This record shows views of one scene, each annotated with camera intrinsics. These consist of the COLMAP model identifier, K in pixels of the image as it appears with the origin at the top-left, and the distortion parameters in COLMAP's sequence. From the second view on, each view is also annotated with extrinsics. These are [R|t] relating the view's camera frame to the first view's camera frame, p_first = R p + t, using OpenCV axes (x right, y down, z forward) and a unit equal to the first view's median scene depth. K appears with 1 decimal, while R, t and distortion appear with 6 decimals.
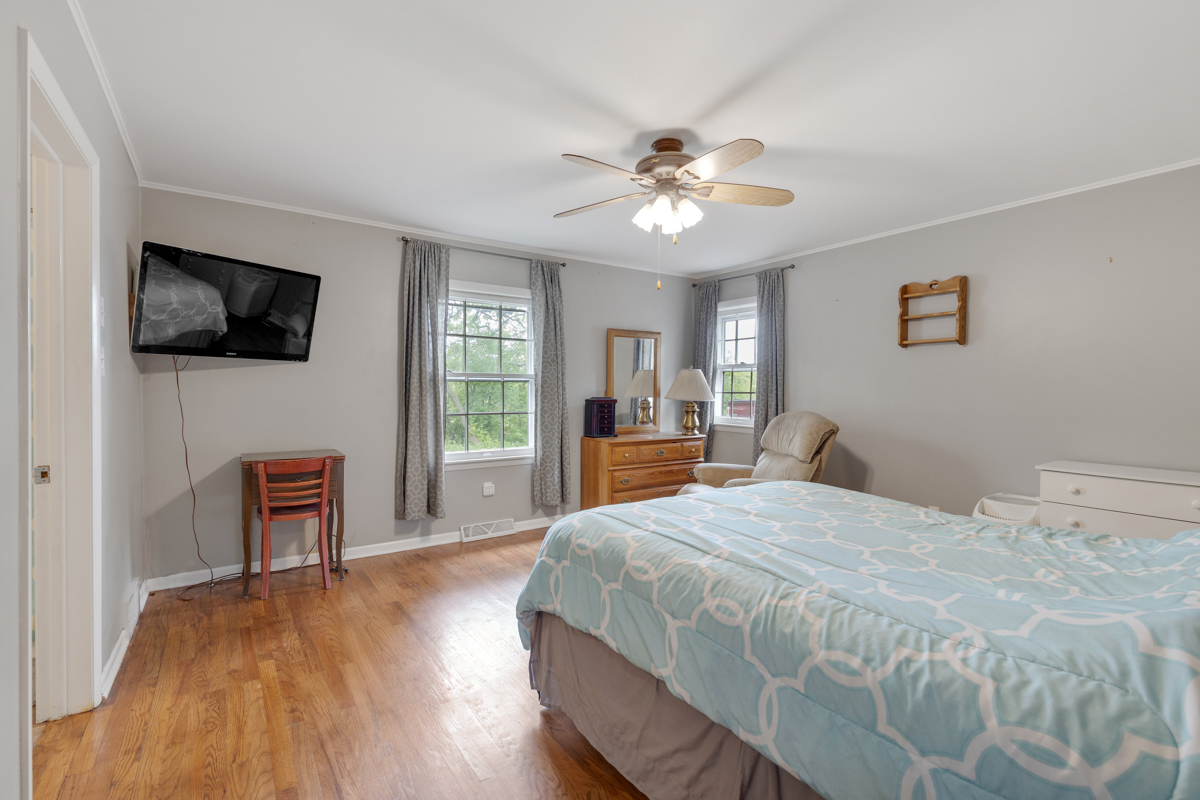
lens RADIAL K [[545.5, 0, 606.8], [0, 545.5, 387.2], [0, 0, 1]] dist [0.003506, 0.000112]
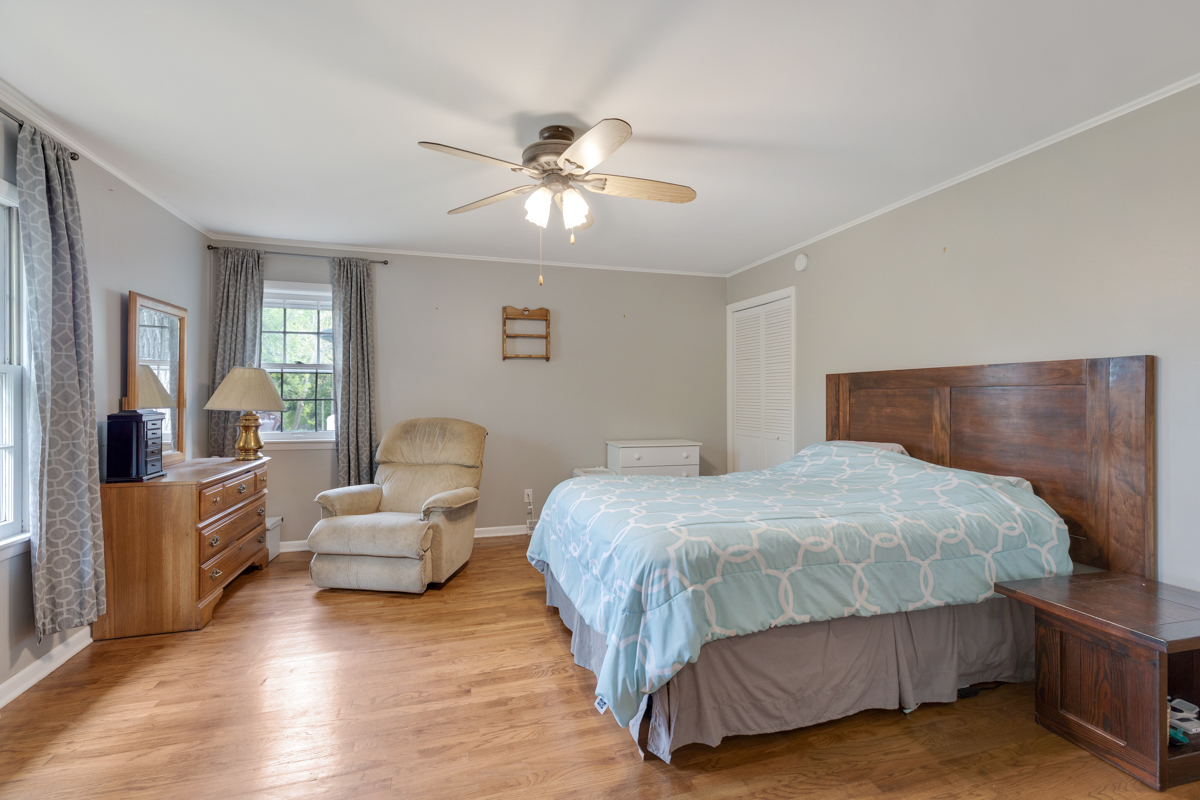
lens RADIAL K [[545.5, 0, 606.8], [0, 545.5, 387.2], [0, 0, 1]] dist [0.003506, 0.000112]
pose [[0.302397, 0.010937, 0.953119, -0.549495], [-0.002041, 0.999939, -0.010827, -0.001069], [-0.953180, 0.001329, 0.302401, 0.472769]]
